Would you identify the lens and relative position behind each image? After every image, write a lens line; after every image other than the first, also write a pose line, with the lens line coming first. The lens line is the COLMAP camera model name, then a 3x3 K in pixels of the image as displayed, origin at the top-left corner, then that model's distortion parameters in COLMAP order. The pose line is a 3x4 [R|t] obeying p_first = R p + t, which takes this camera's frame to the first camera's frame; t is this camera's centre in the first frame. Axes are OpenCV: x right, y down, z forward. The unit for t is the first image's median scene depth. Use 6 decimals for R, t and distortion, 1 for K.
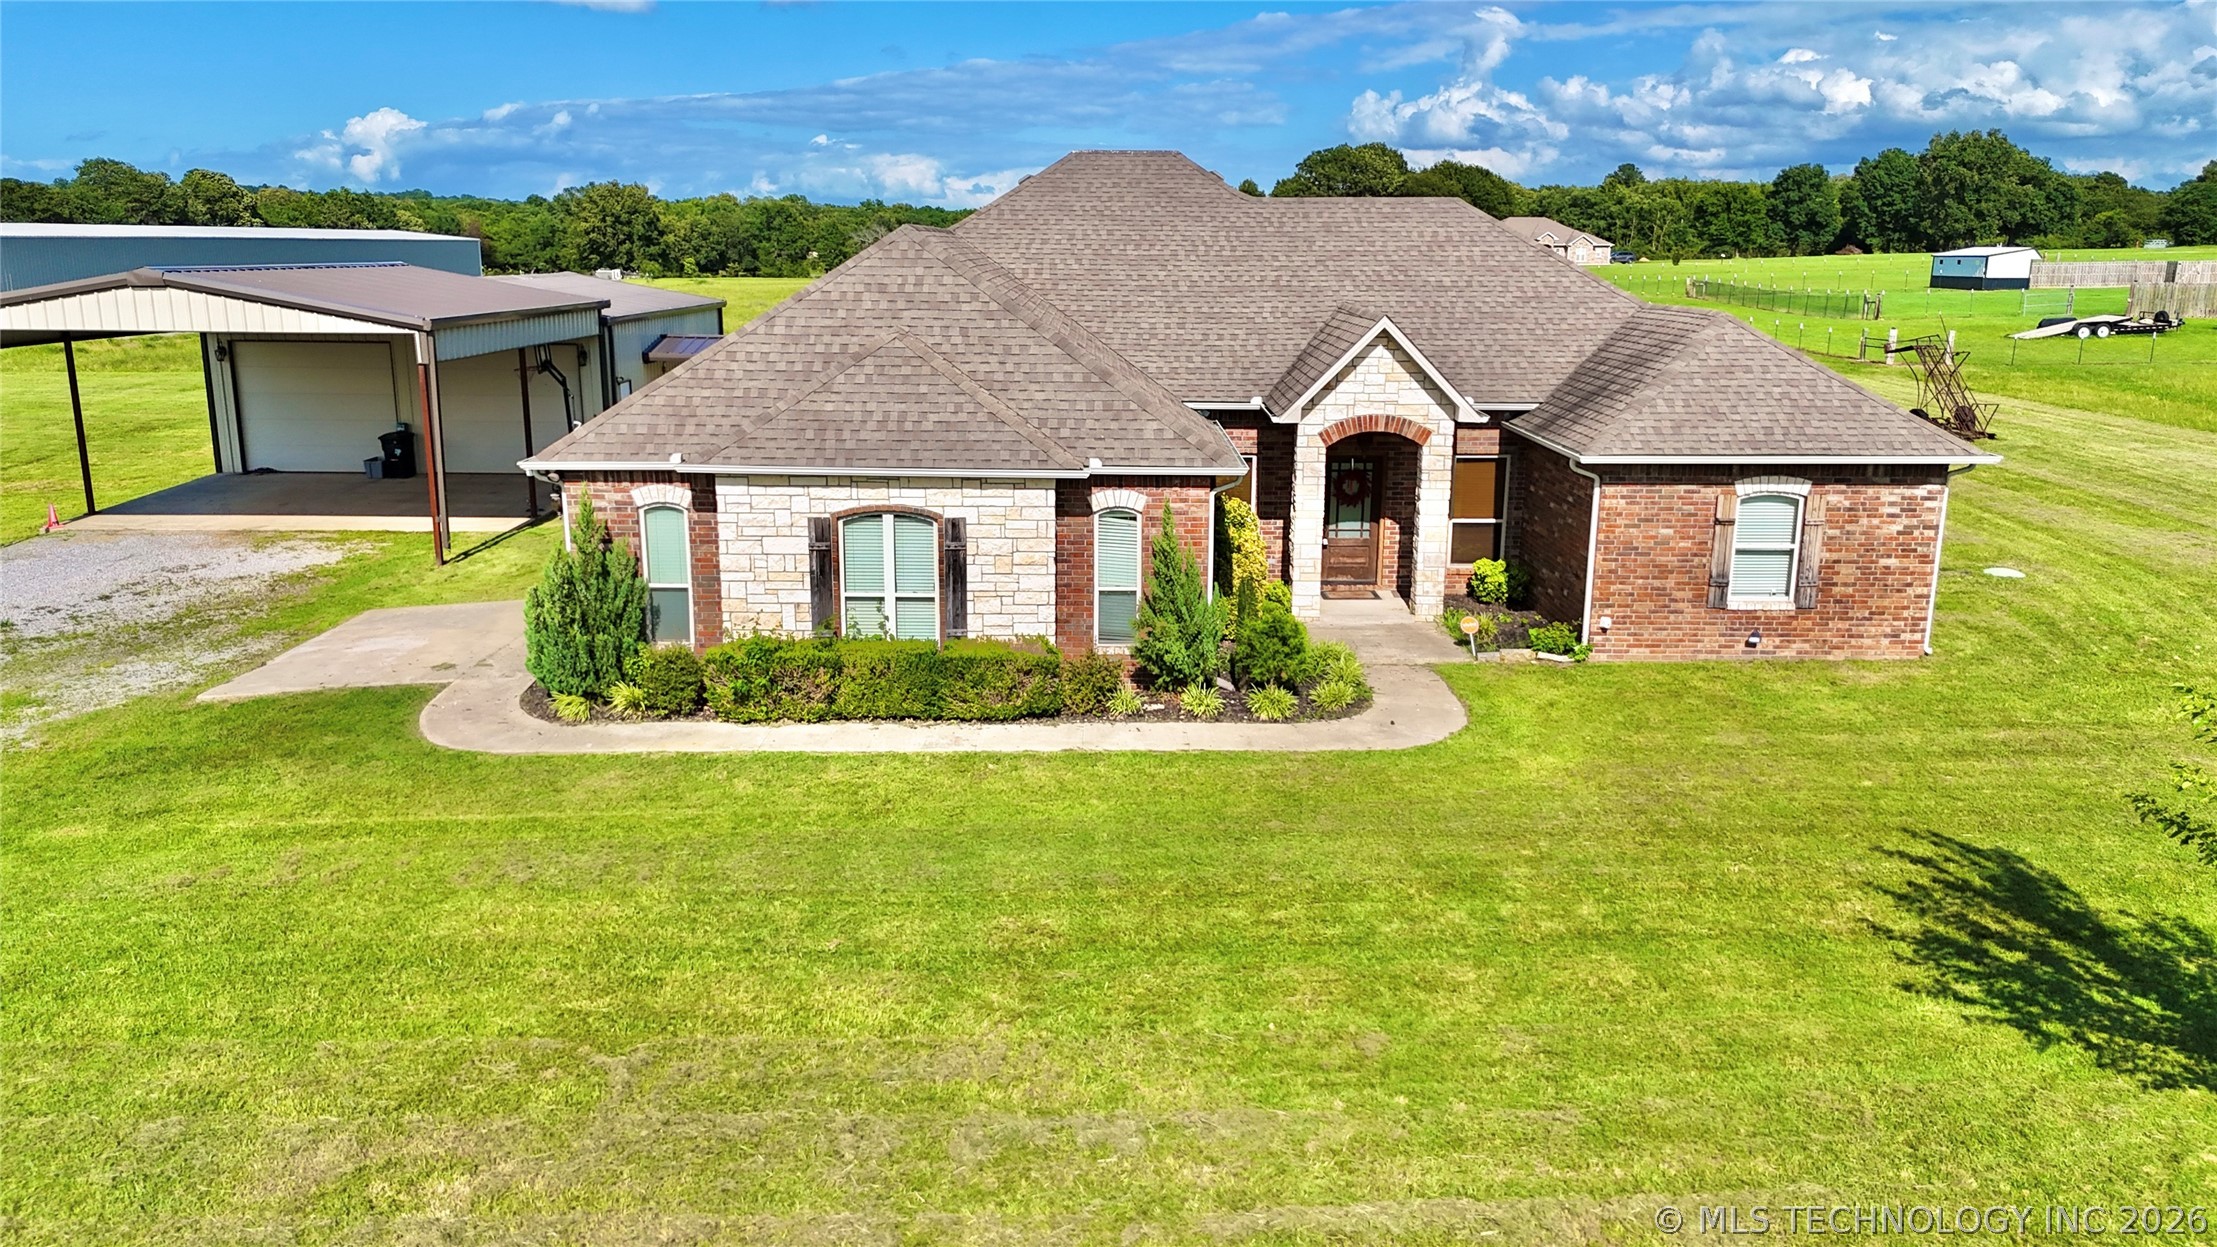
lens RADIAL K [[1628.1, 0, 1108.0], [0, 1628.1, 639.9], [0, 0, 1]] dist [0.072904, -0.075086]
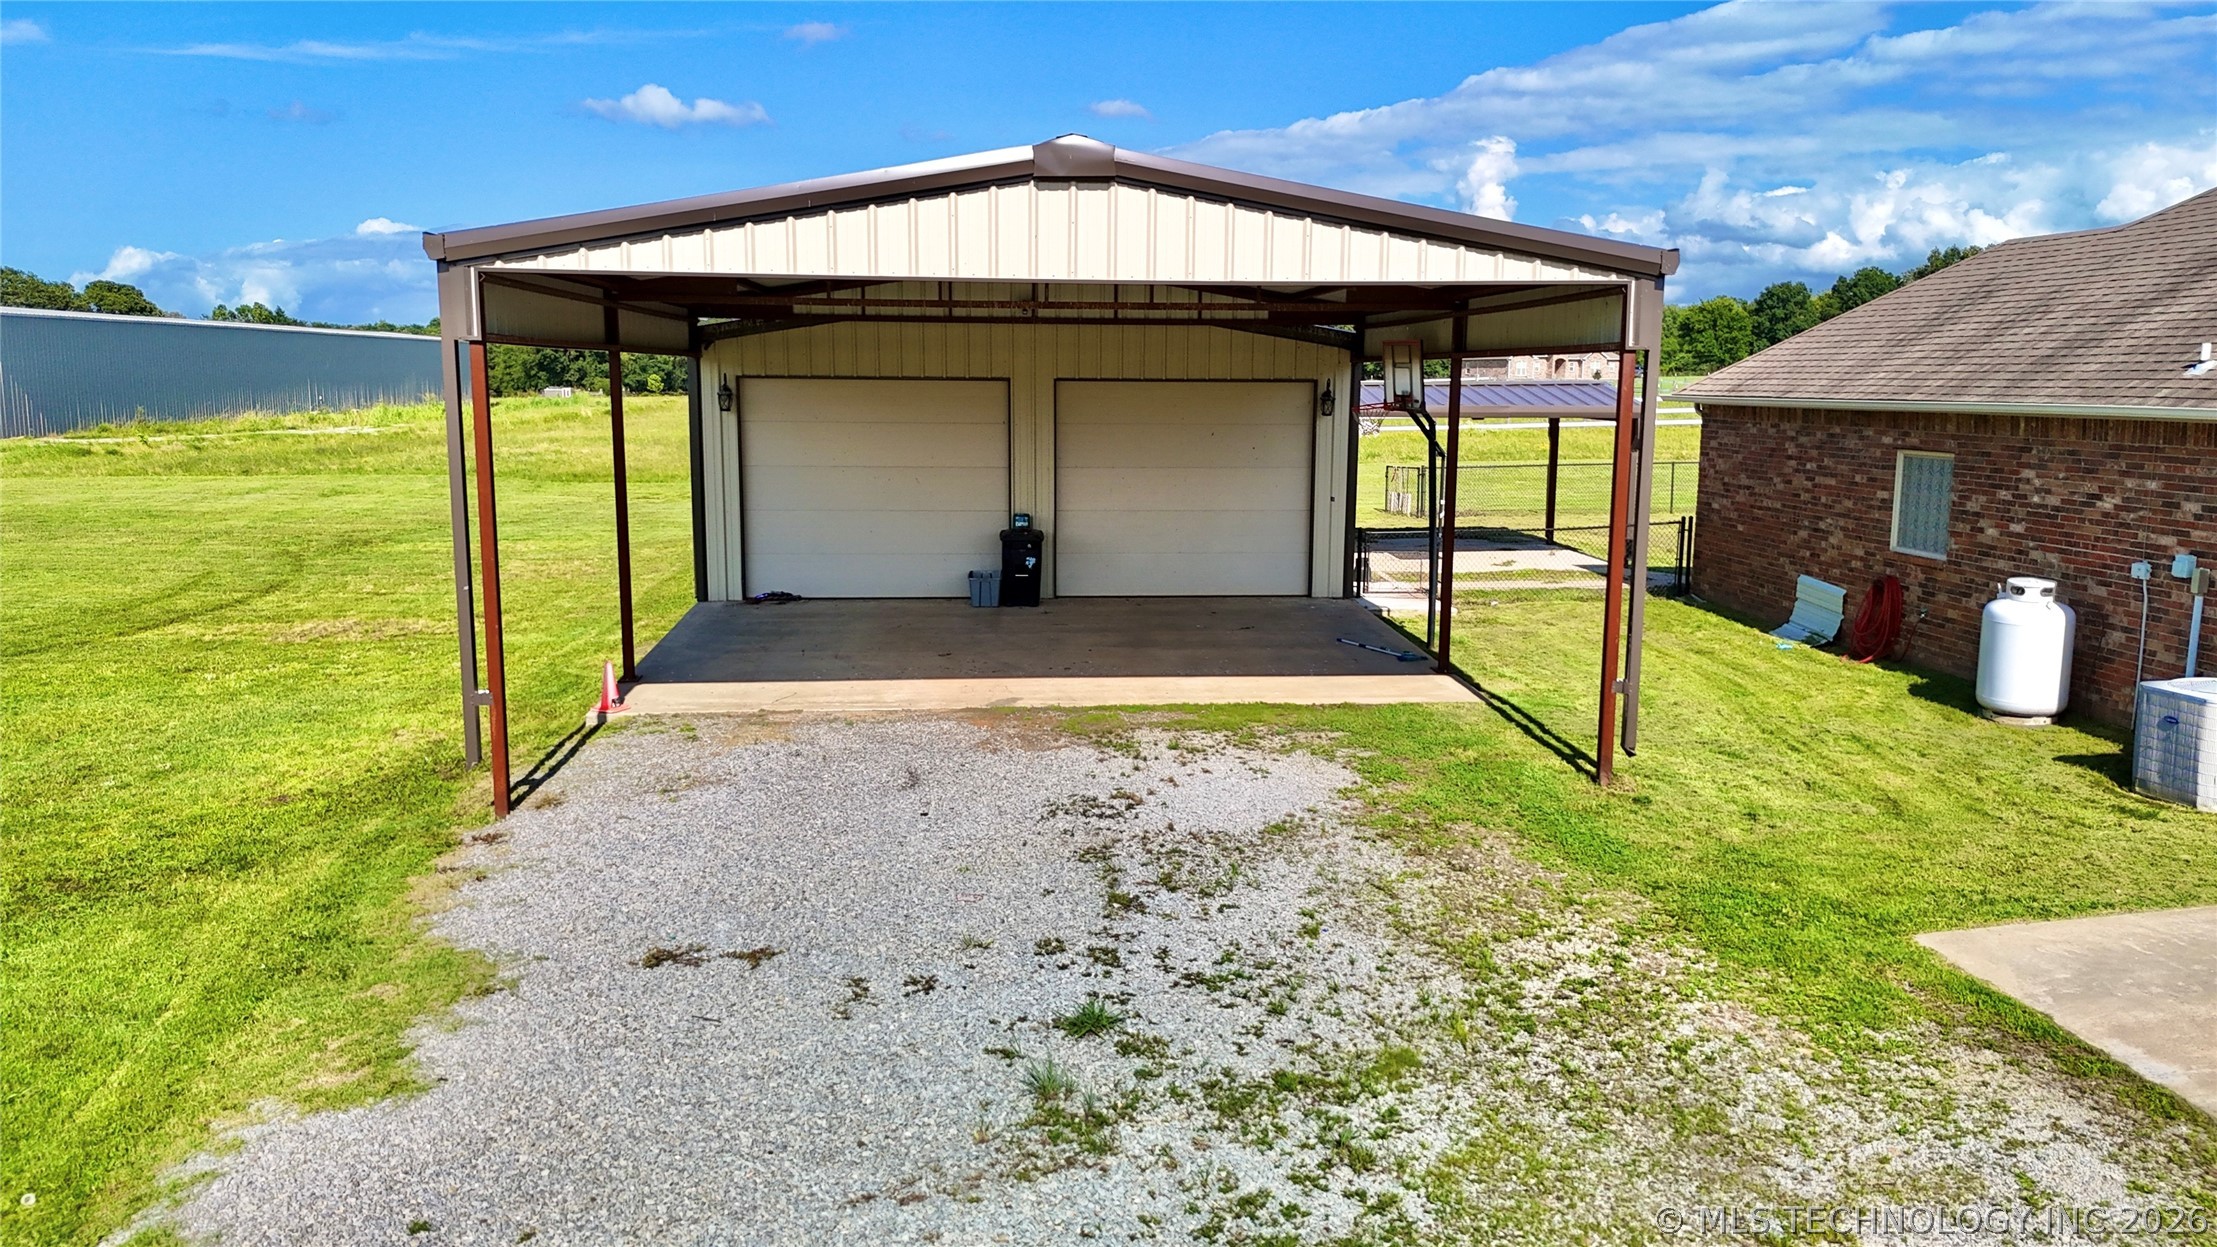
lens RADIAL K [[1628.1, 0, 1115.0], [0, 1628.1, 649.4], [0, 0, 1]] dist [0.072904, -0.075086]
pose [[0.996713, -0.014209, 0.079755, -0.227406], [0.019828, 0.997343, -0.070106, -0.021127], [-0.078547, 0.071456, 0.994346, 0.214257]]
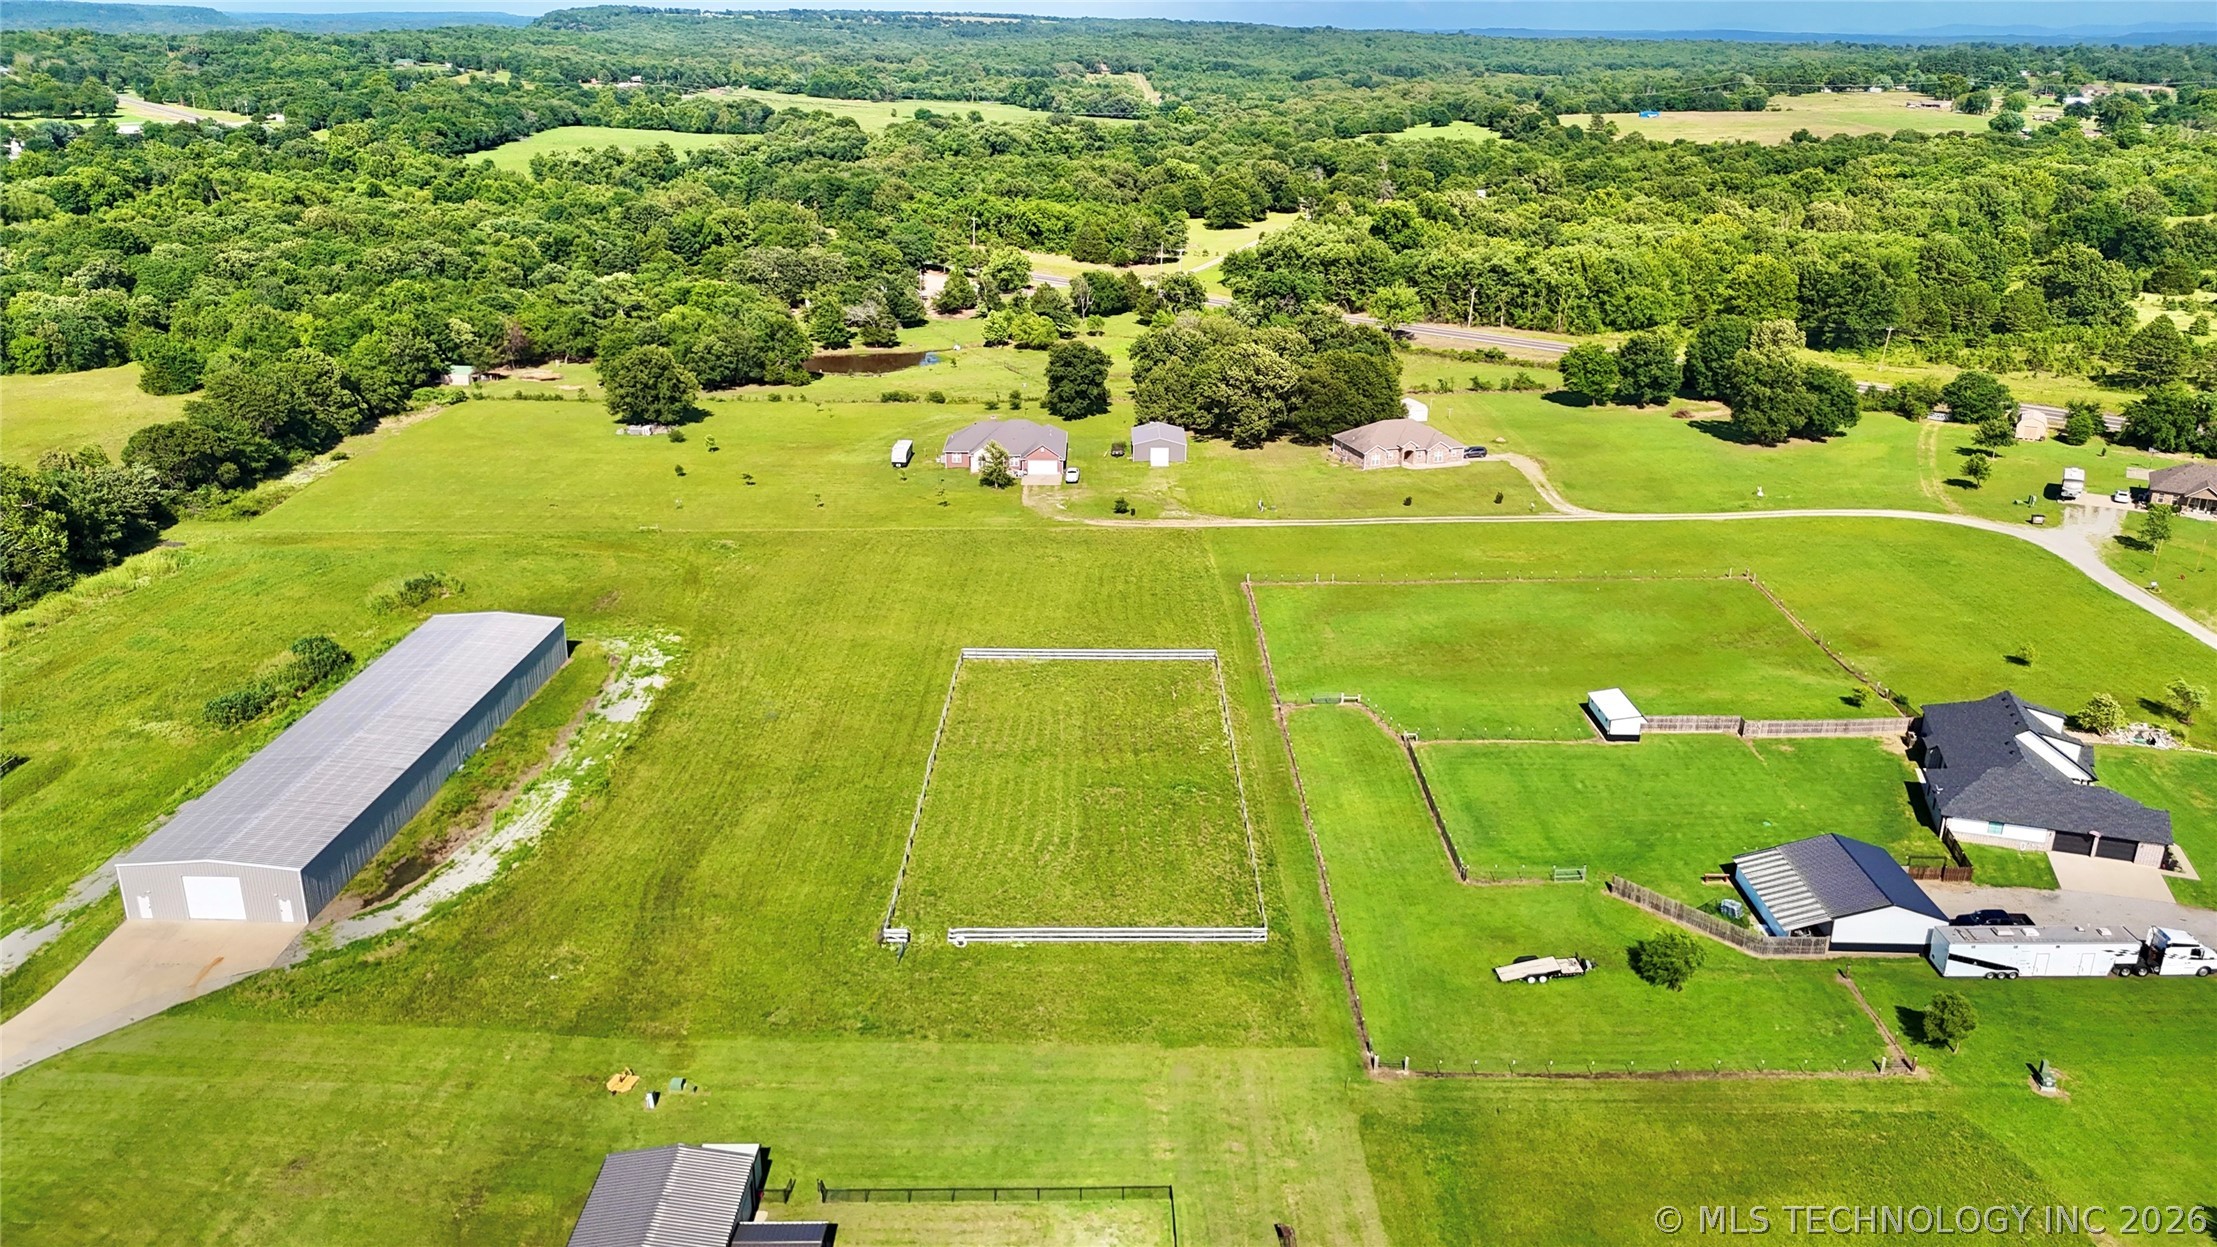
lens RADIAL K [[1628.1, 0, 1109.6], [0, 1628.1, 631.8], [0, 0, 1]] dist [0.072904, -0.075086]
pose [[0.999966, 0.006589, -0.005045, 0.151529], [-0.005947, 0.992967, 0.118244, -0.751810], [0.005789, -0.118210, 0.992972, -0.675434]]
